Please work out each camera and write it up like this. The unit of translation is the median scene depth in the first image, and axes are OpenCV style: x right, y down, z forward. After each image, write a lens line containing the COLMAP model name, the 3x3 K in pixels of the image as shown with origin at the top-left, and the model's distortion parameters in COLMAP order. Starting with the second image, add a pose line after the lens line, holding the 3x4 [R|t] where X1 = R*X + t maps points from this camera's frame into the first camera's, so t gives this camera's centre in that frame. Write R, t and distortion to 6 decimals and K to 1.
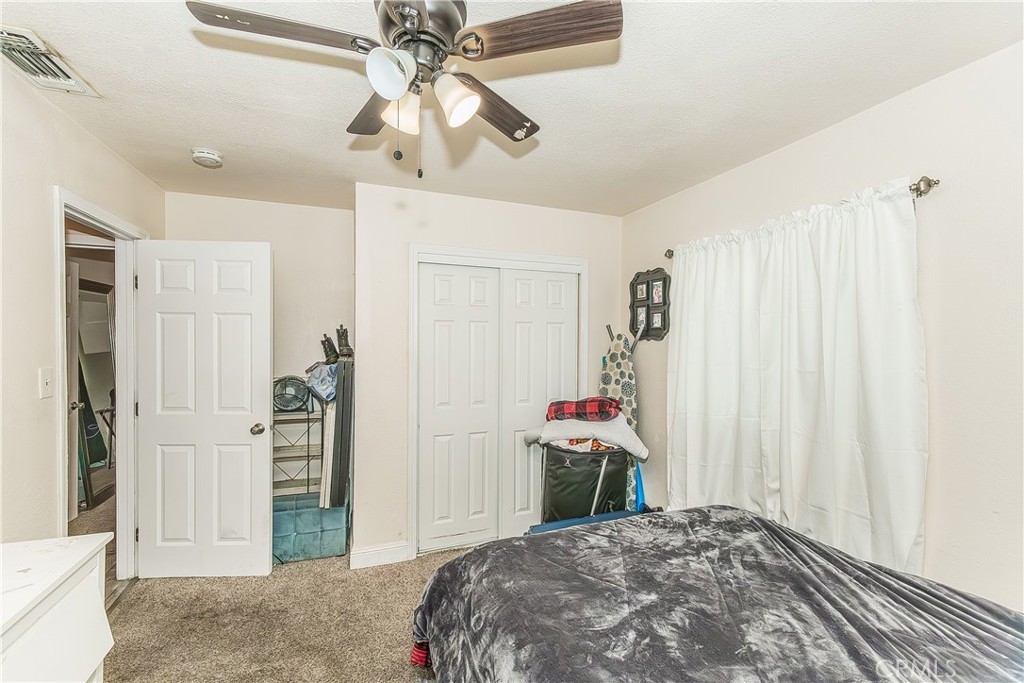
lens RADIAL K [[444.6, 0, 512.0], [0, 444.6, 341.5], [0, 0, 1]] dist [0.000180, -0.000098]
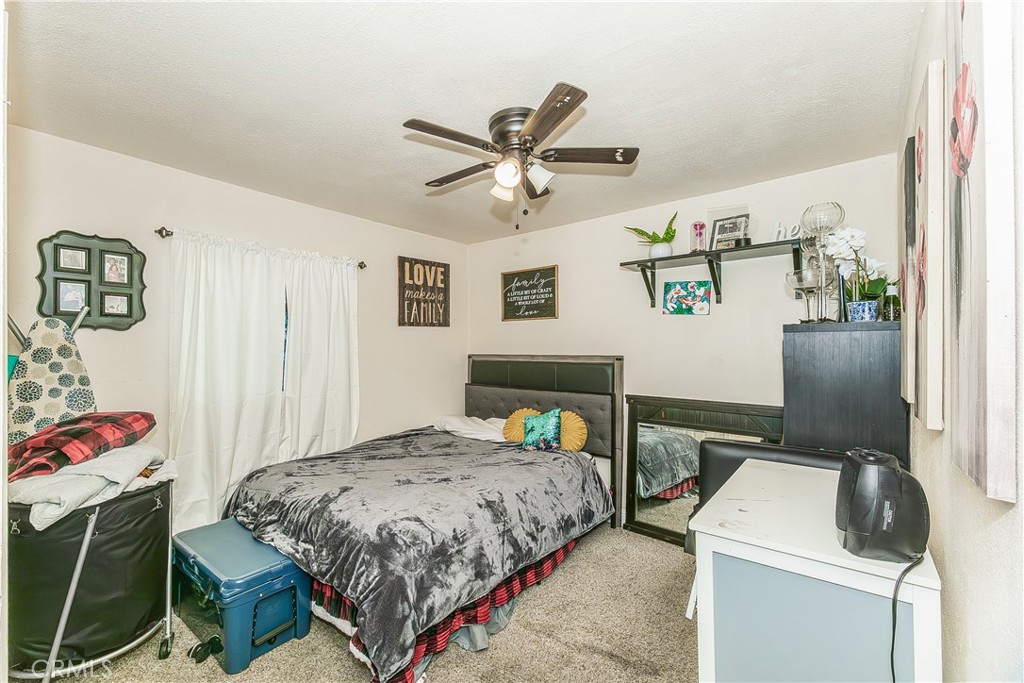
lens RADIAL K [[444.6, 0, 512.0], [0, 444.6, 341.5], [0, 0, 1]] dist [0.000180, -0.000098]
pose [[-0.529007, 0.004347, 0.848606, -0.668938], [-0.003620, 0.999966, -0.007379, 0.019024], [-0.848610, -0.006975, -0.528973, 0.785617]]
